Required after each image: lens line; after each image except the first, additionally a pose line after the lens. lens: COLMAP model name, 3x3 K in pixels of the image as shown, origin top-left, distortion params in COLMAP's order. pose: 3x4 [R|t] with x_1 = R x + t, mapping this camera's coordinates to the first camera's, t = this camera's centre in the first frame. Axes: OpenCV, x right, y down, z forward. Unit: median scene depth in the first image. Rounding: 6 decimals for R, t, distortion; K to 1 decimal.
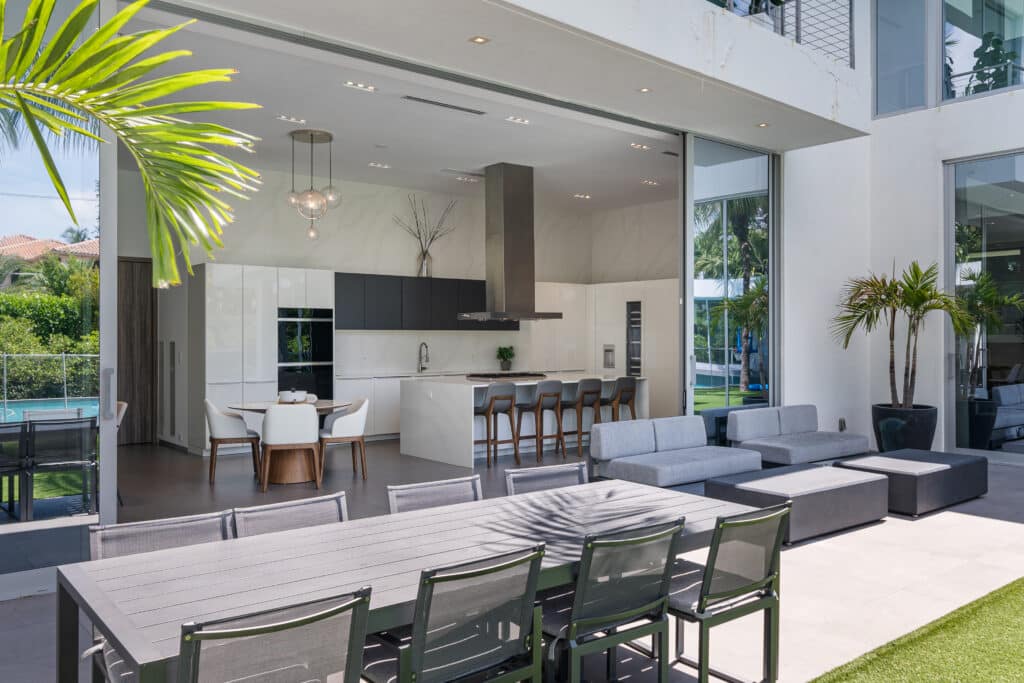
lens RADIAL K [[806.1, 0, 512.0], [0, 806.1, 341.5], [0, 0, 1]] dist [0.003109, 0.001396]
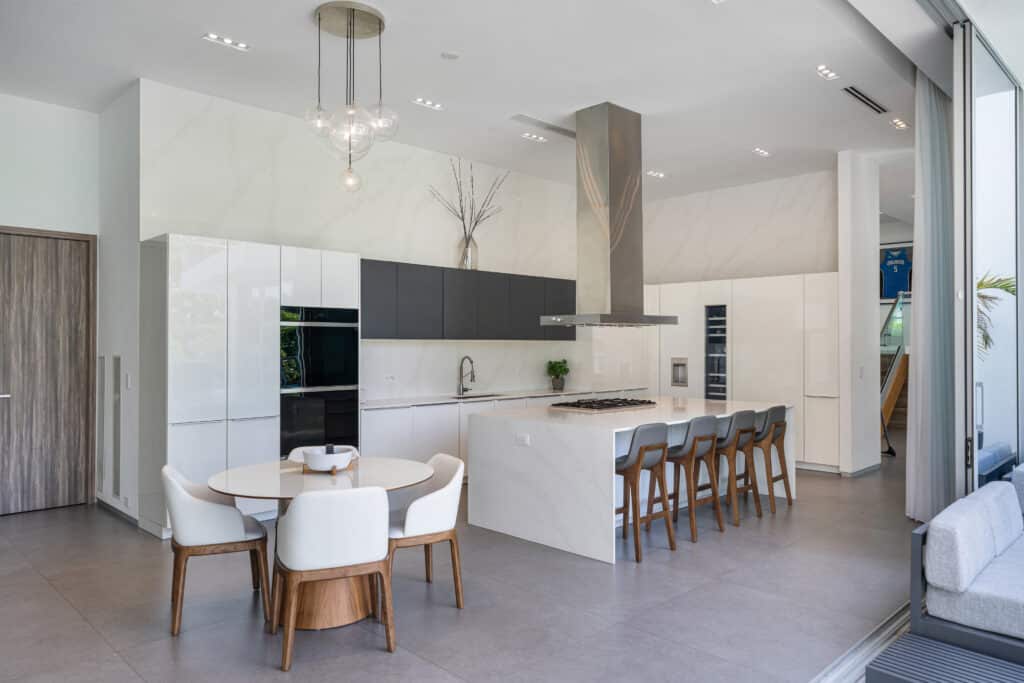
lens RADIAL K [[699.6, 0, 512.0], [0, 699.6, 341.5], [0, 0, 1]] dist [0.000685, -0.000788]
pose [[0.996078, 0.001386, 0.088467, -0.143001], [-0.000389, 0.999936, -0.011277, -0.005585], [-0.088477, 0.011199, 0.996015, 0.385717]]
